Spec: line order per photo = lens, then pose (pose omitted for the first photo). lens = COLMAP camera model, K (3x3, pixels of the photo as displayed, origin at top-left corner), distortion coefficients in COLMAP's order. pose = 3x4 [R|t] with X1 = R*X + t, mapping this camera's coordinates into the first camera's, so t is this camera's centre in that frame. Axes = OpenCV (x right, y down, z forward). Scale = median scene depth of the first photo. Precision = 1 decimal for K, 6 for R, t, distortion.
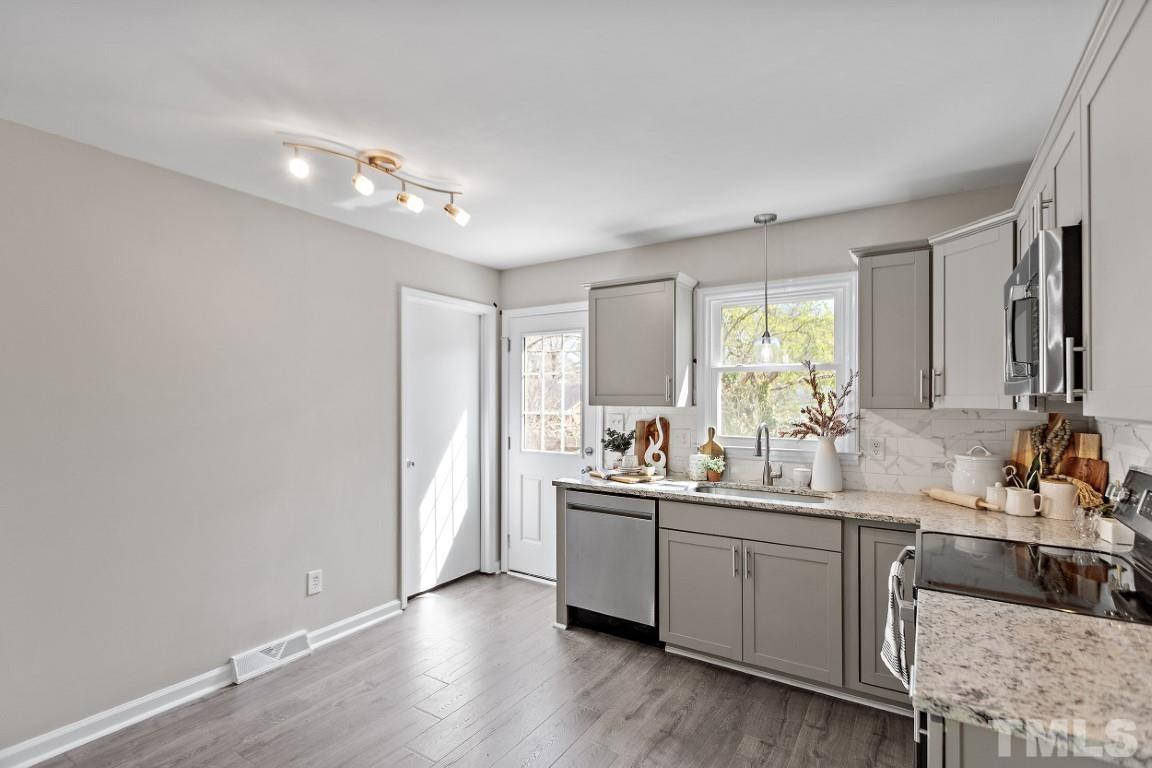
lens RADIAL K [[544.3, 0, 569.0], [0, 544.3, 400.1], [0, 0, 1]] dist [-0.001292, 0.004395]
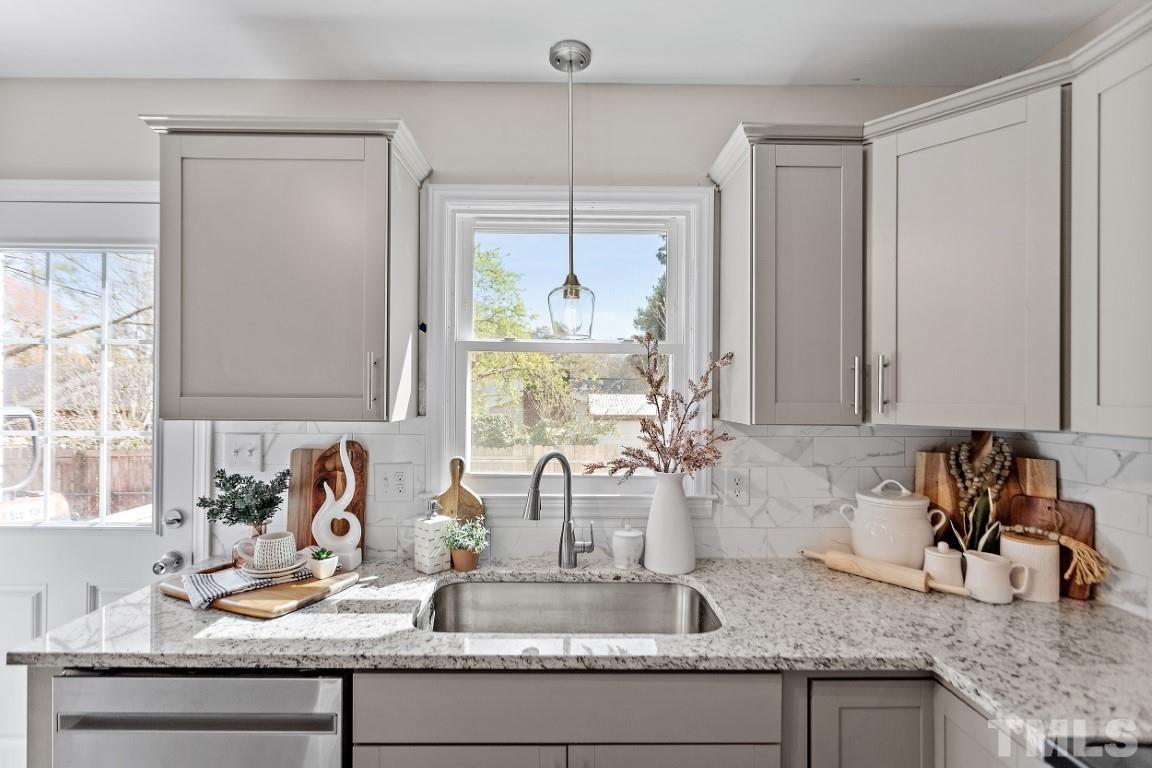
lens RADIAL K [[544.3, 0, 573.5], [0, 544.3, 390.1], [0, 0, 1]] dist [-0.001292, 0.004395]
pose [[0.832784, 0.004685, 0.553578, 0.078085], [-0.003930, 0.999989, -0.002550, -0.014475], [-0.553584, -0.000052, 0.832793, 0.570464]]
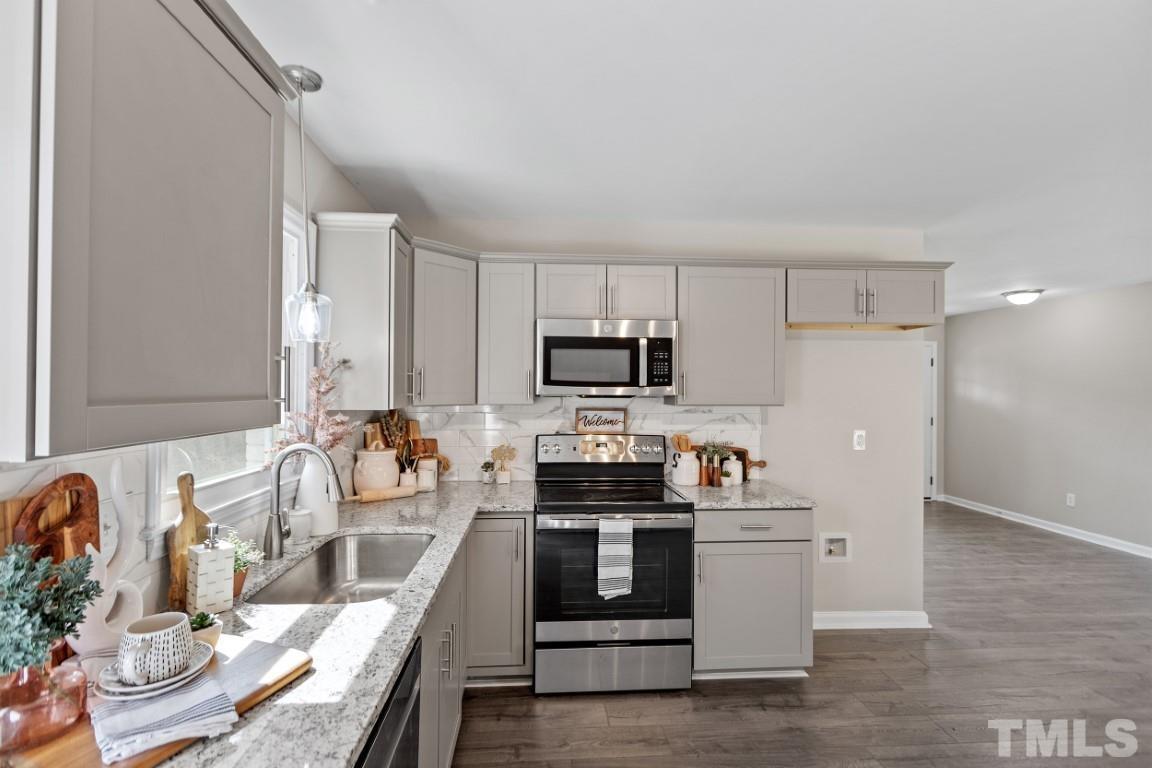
lens RADIAL K [[544.3, 0, 572.9], [0, 544.3, 383.2], [0, 0, 1]] dist [-0.001292, 0.004395]
pose [[-0.606573, 0.001680, 0.795026, -0.258557], [-0.006430, 0.999955, -0.007019, -0.018046], [-0.795002, -0.009369, -0.606534, 1.125951]]
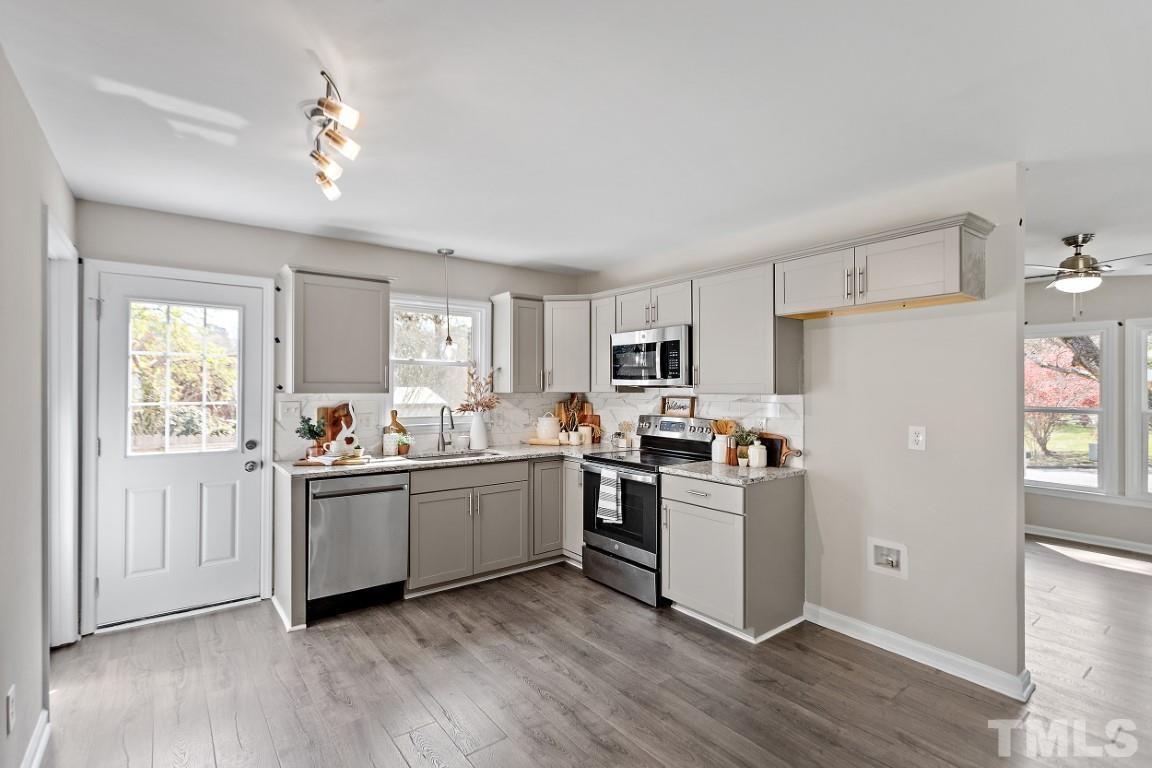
lens RADIAL K [[544.3, 0, 573.2], [0, 544.3, 386.2], [0, 0, 1]] dist [-0.001292, 0.004395]
pose [[0.339043, 0.000274, 0.940771, -0.798648], [-0.000671, 1.000000, -0.000050, -0.002914], [-0.940771, -0.000614, 0.339043, 0.252048]]
